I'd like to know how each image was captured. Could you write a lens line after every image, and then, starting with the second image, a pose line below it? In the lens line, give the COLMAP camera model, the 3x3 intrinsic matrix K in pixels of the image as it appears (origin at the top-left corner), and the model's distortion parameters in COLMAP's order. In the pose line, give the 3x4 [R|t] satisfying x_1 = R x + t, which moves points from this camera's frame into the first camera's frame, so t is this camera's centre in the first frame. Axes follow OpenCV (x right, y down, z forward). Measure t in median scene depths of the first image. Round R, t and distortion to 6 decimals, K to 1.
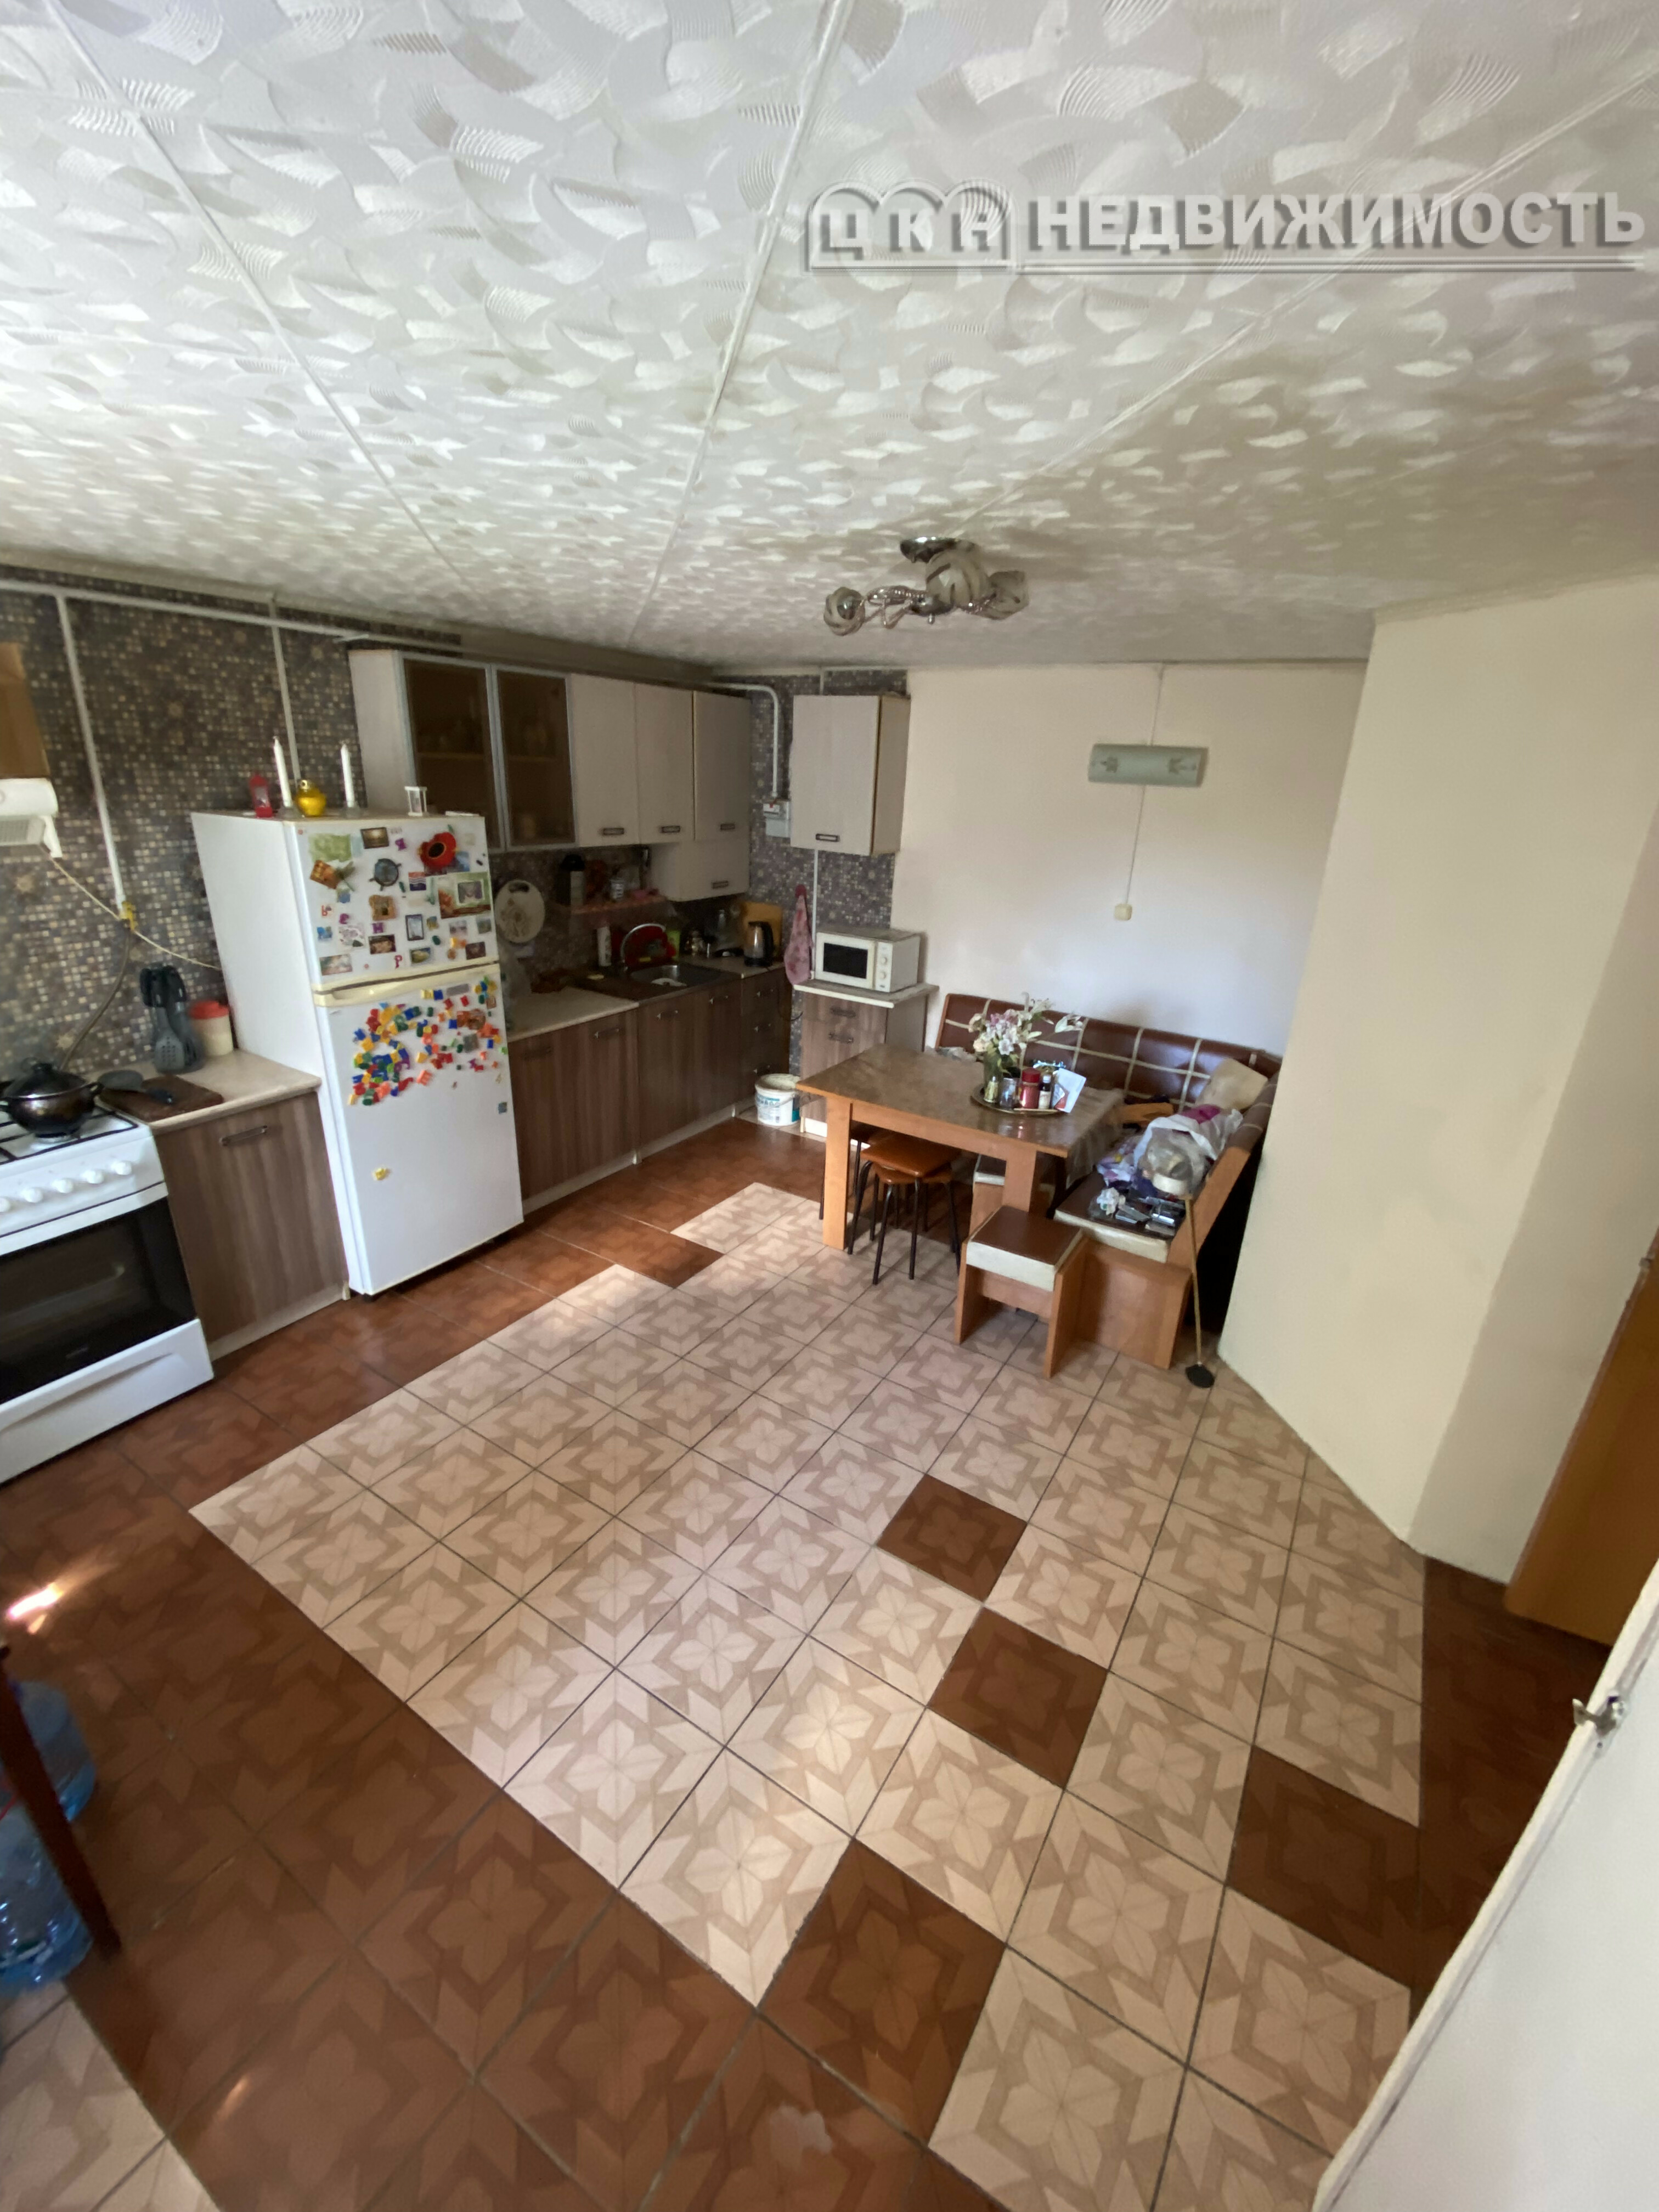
lens RADIAL K [[898.0, 0, 829.5], [0, 898.0, 1106.0], [0, 0, 1]] dist [0.029877, -0.034792]
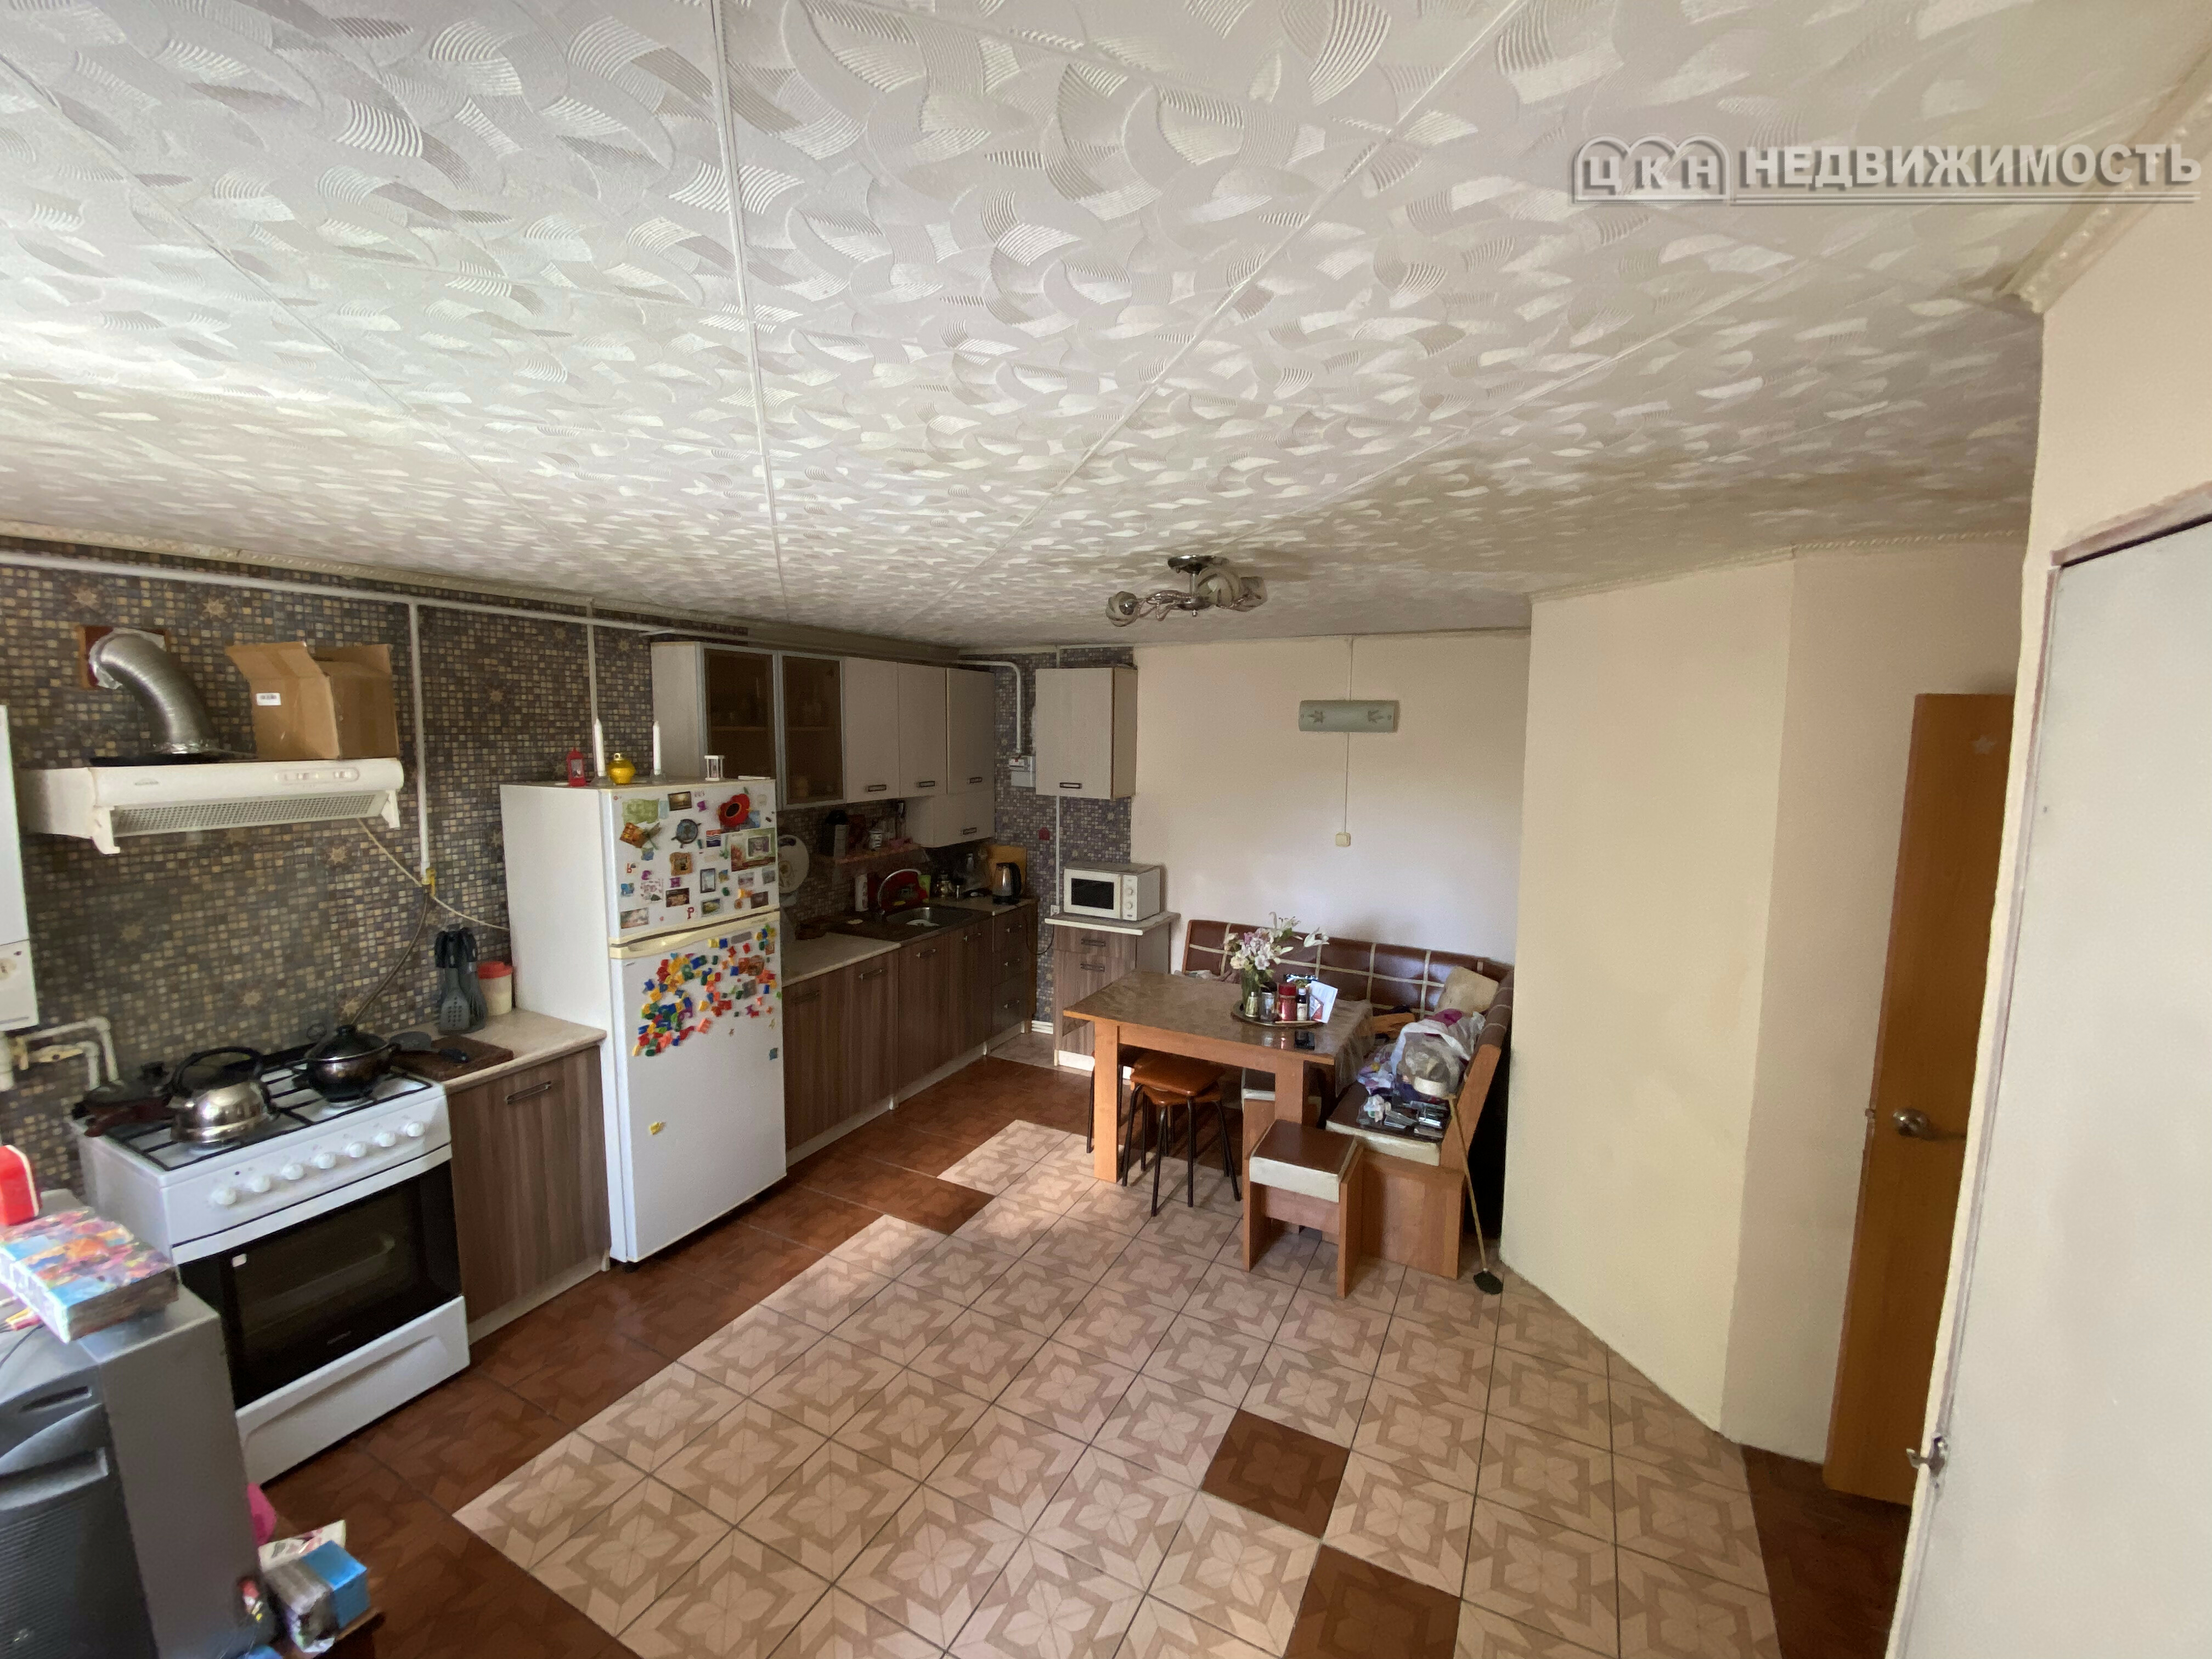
lens RADIAL K [[892.0, 0, 1106.1], [0, 892.0, 819.6], [0, 0, 1]] dist [0.015566, -0.020066]
pose [[0.996190, -0.041440, 0.076730, -0.070960], [0.059304, 0.967026, -0.247677, 0.022291], [-0.063936, 0.251283, 0.965800, -0.067837]]
